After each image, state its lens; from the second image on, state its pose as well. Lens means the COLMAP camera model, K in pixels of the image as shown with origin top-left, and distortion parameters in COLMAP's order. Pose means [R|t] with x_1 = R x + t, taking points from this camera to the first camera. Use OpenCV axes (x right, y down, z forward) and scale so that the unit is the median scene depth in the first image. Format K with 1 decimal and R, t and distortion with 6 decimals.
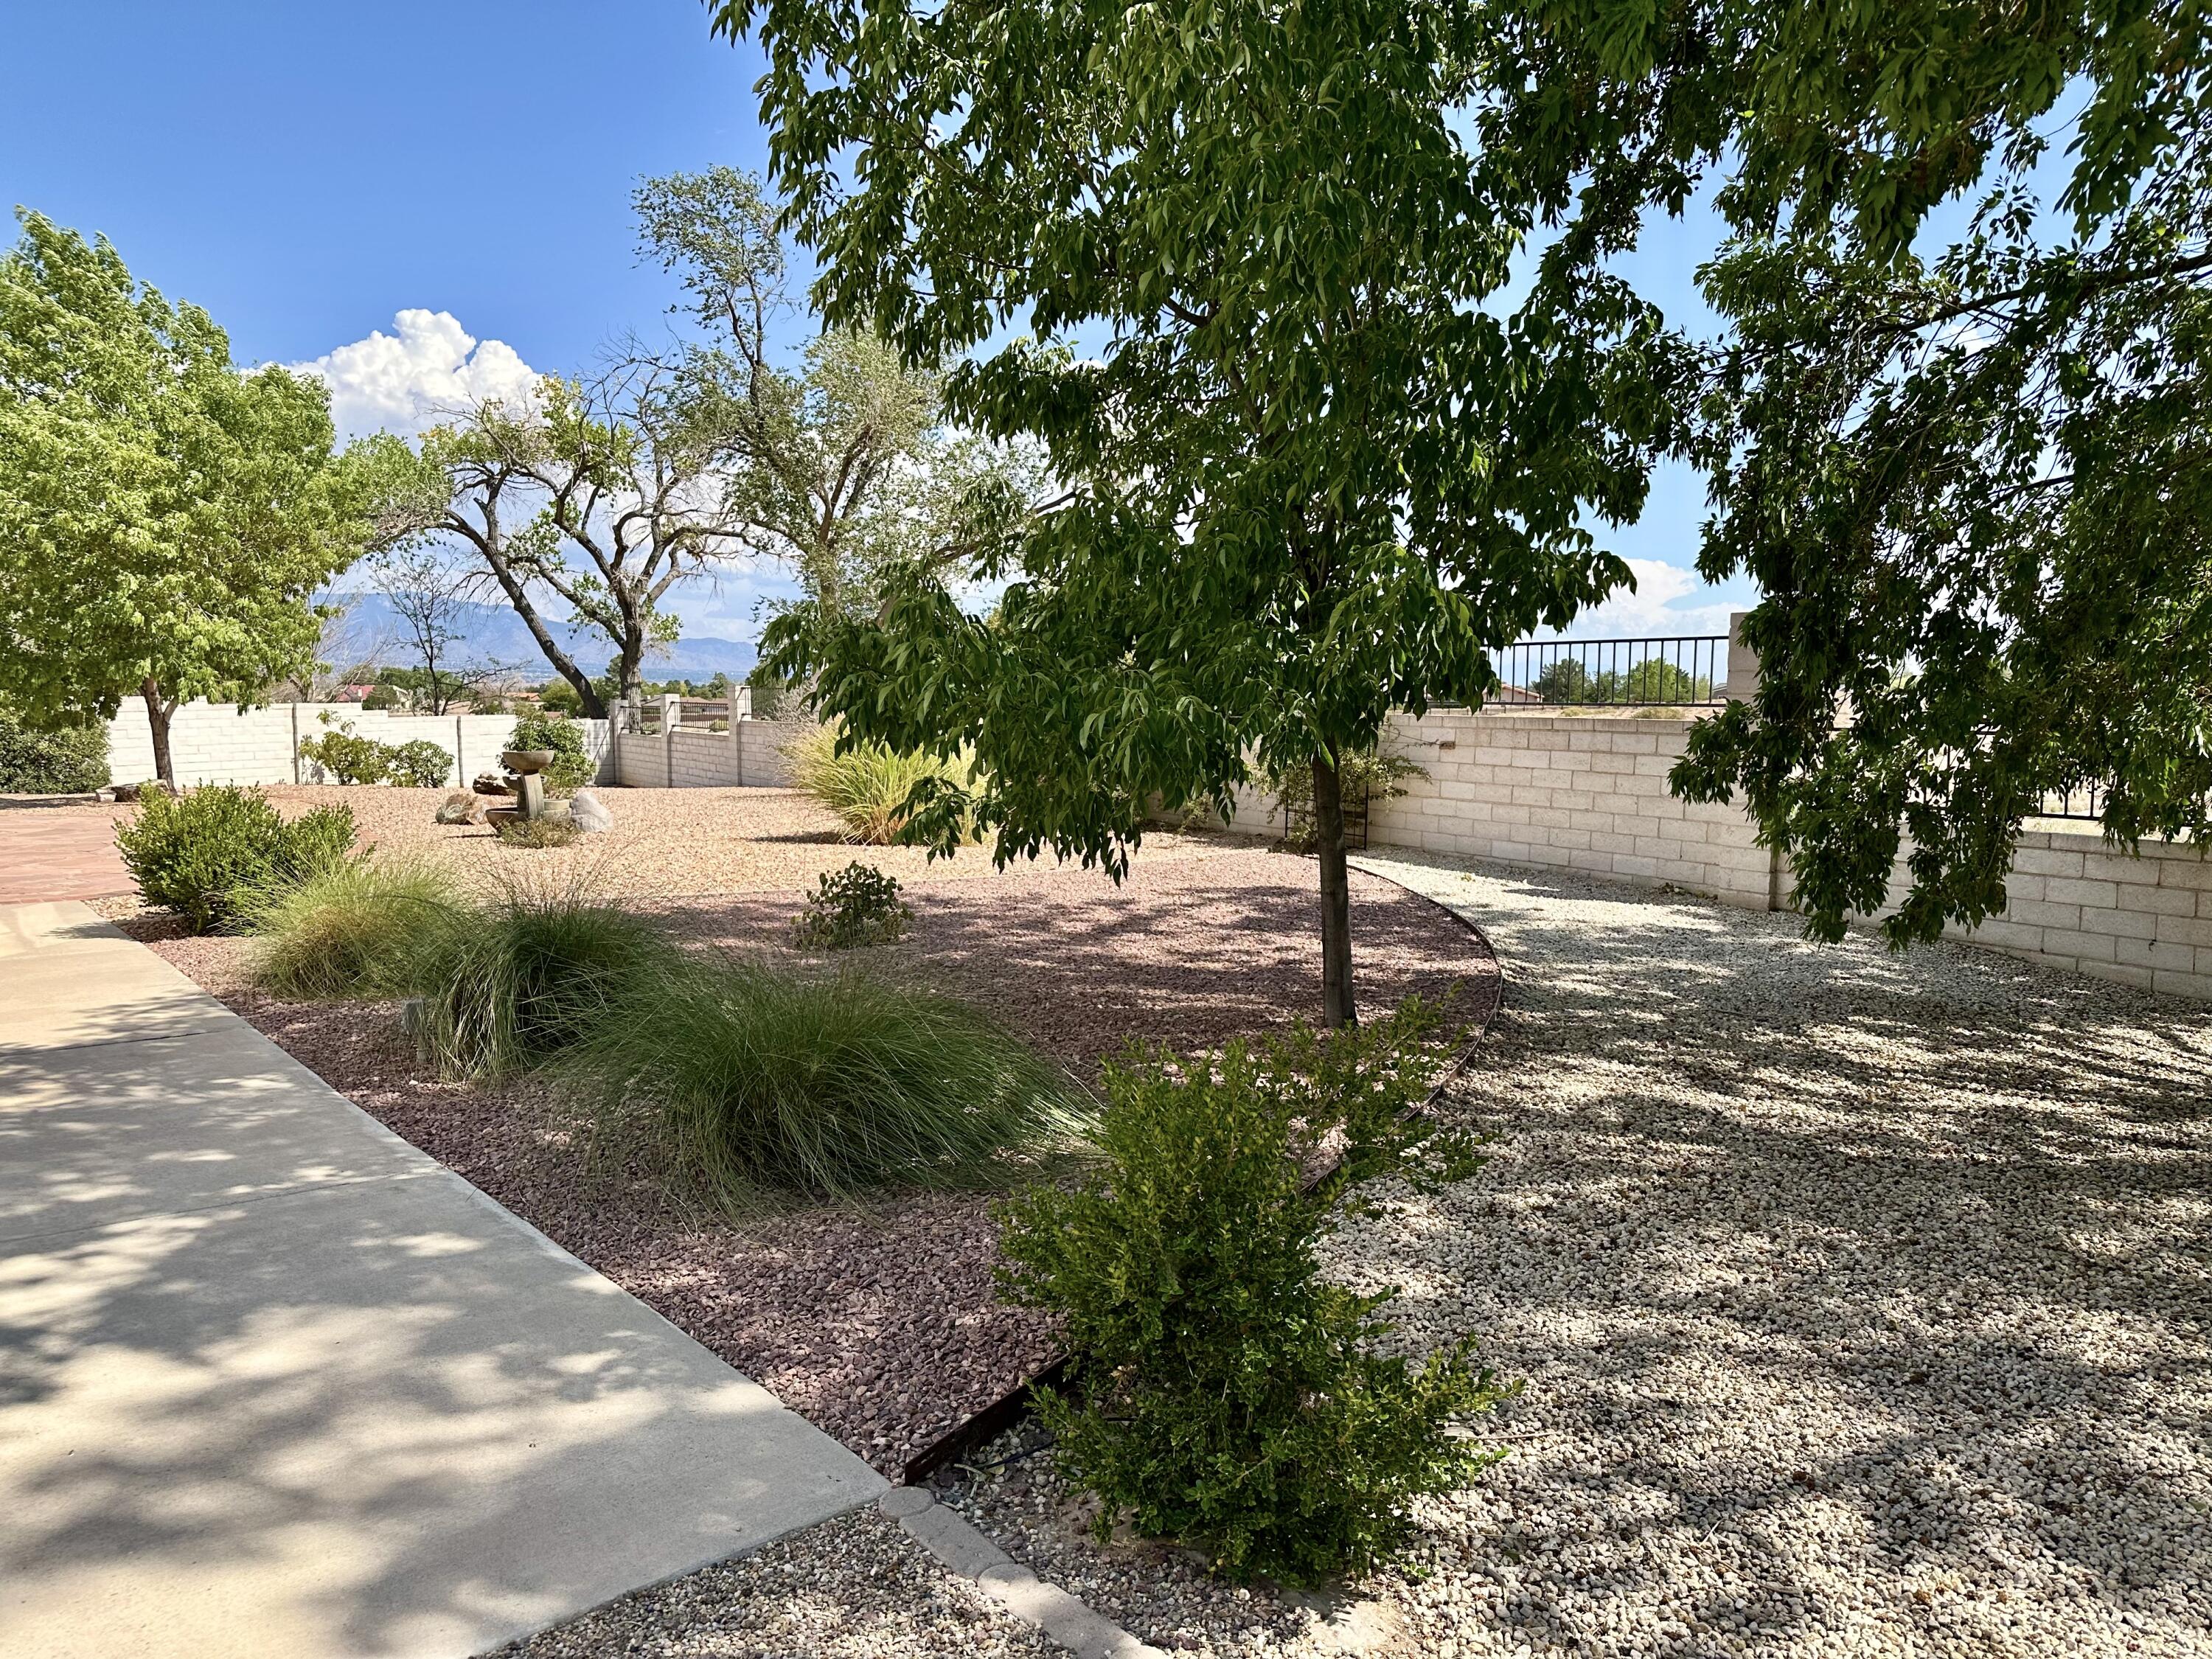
lens RADIAL K [[1551.2, 0, 1126.5], [0, 1551.2, 823.9], [0, 0, 1]] dist [0.057912, -0.063746]
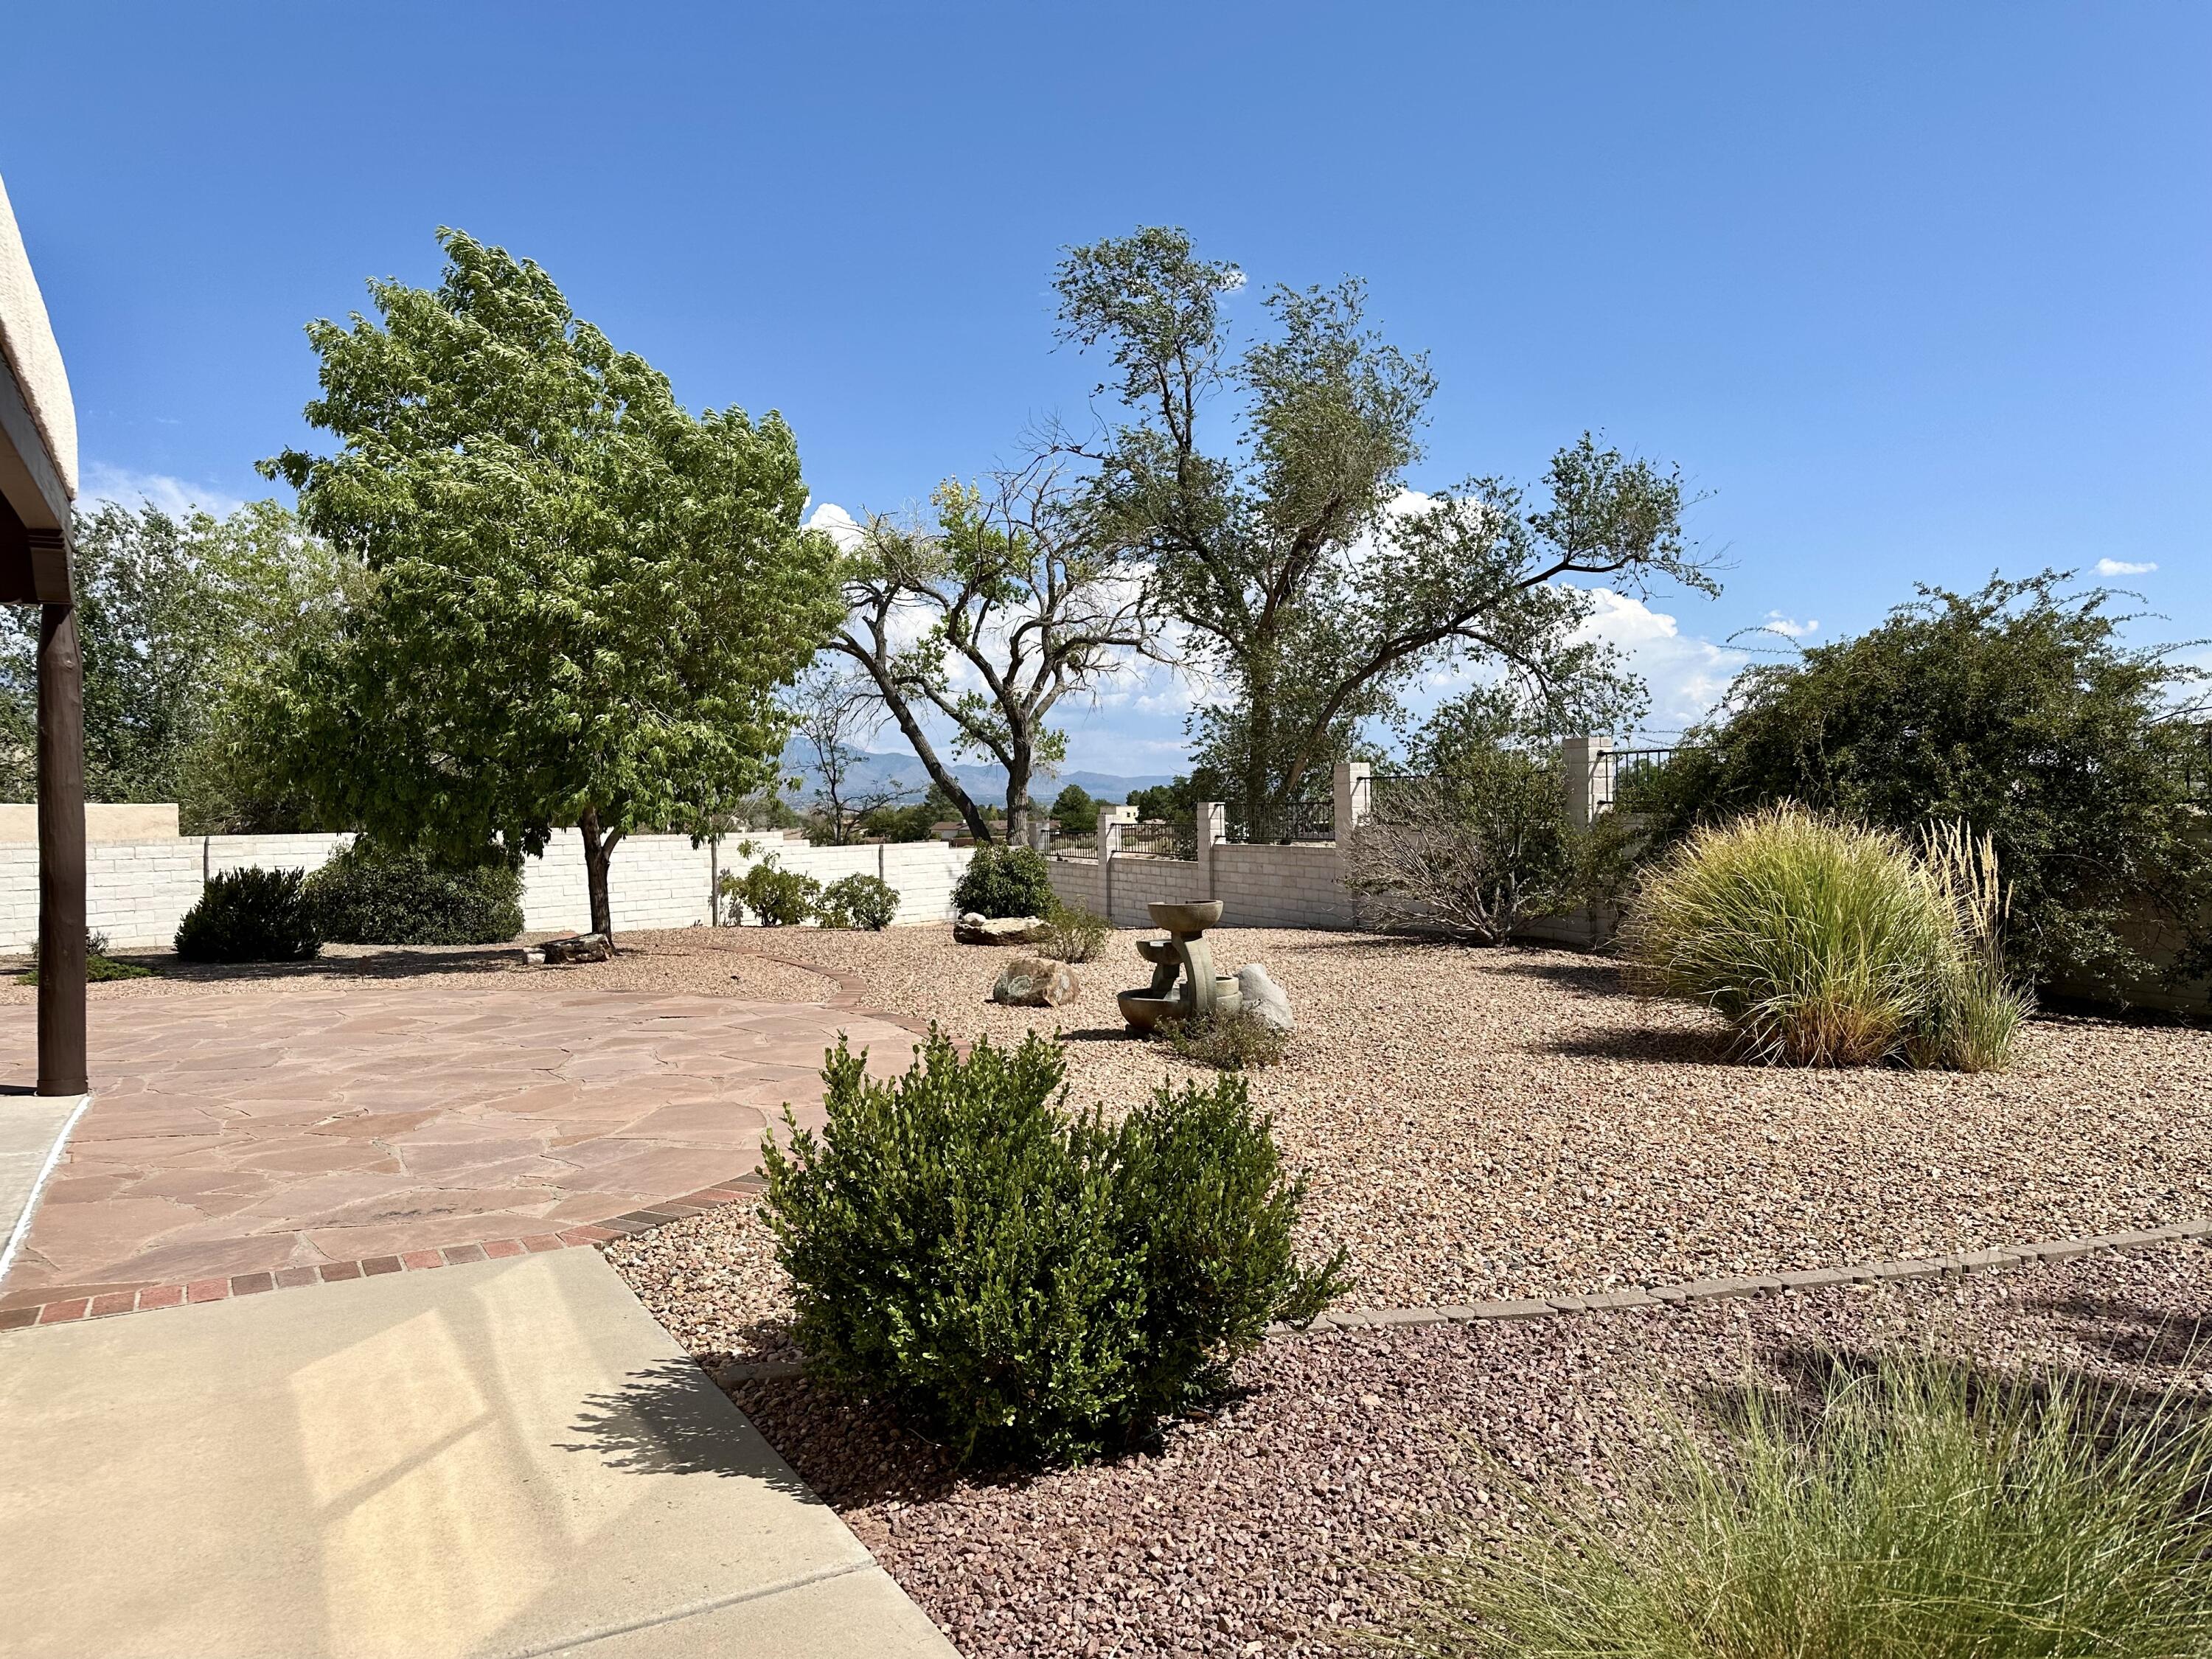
lens RADIAL K [[1551.2, 0, 1176.8], [0, 1551.2, 833.4], [0, 0, 1]] dist [0.057912, -0.063746]
pose [[0.986904, -0.017692, -0.160336, -0.148395], [0.006430, 0.997492, -0.070486, -0.015174], [0.161181, 0.068532, 0.984543, 0.200807]]
